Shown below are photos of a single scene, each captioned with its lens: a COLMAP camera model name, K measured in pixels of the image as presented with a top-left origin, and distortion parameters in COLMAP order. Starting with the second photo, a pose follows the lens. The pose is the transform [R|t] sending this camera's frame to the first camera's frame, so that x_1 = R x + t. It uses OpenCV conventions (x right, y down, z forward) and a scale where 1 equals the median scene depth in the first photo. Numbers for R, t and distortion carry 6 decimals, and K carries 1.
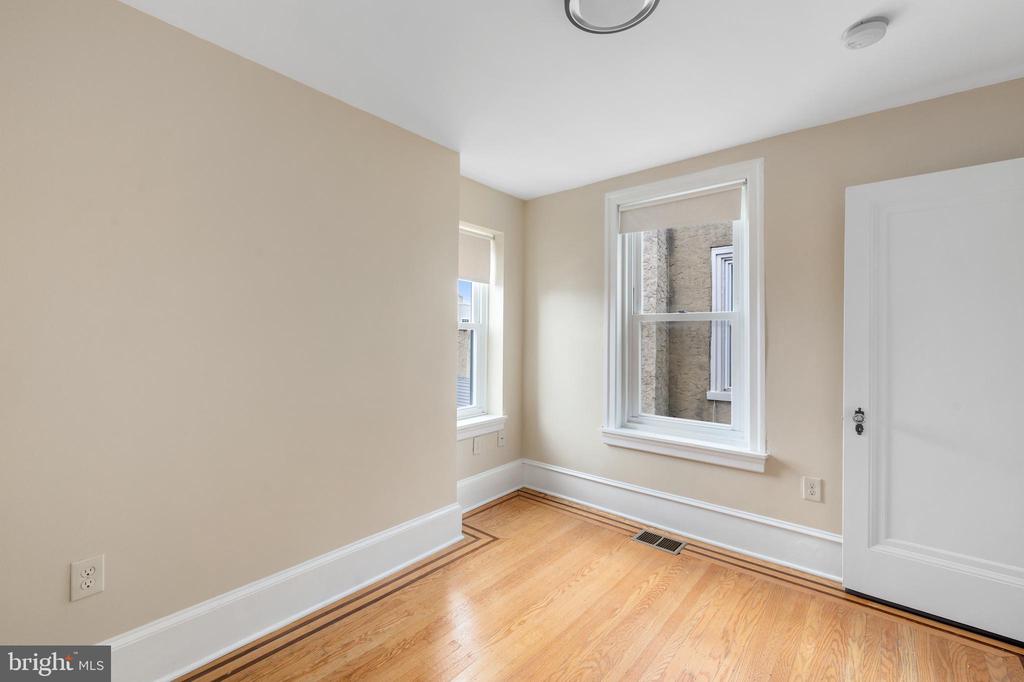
lens RADIAL K [[439.0, 0, 508.8], [0, 439.0, 335.1], [0, 0, 1]] dist [0.003541, 0.000821]
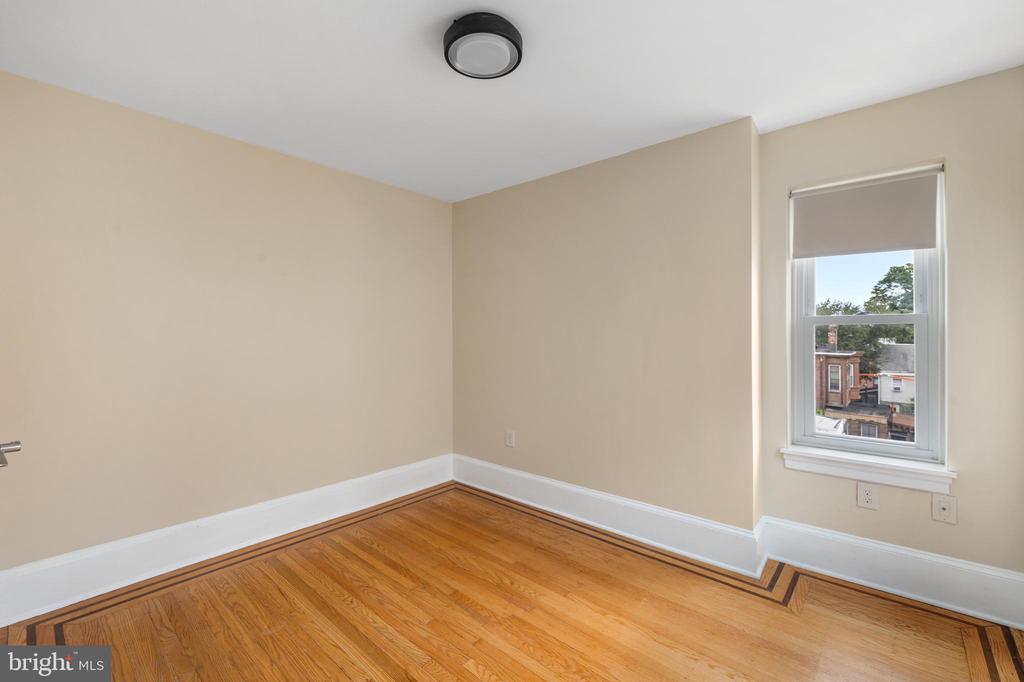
lens RADIAL K [[439.0, 0, 510.1], [0, 439.0, 337.3], [0, 0, 1]] dist [0.003541, 0.000821]
pose [[-0.008251, 0.006343, -0.999946, 0.706723], [0.006766, 0.999957, 0.006287, -0.001665], [0.999943, -0.006713, -0.008293, 0.524528]]
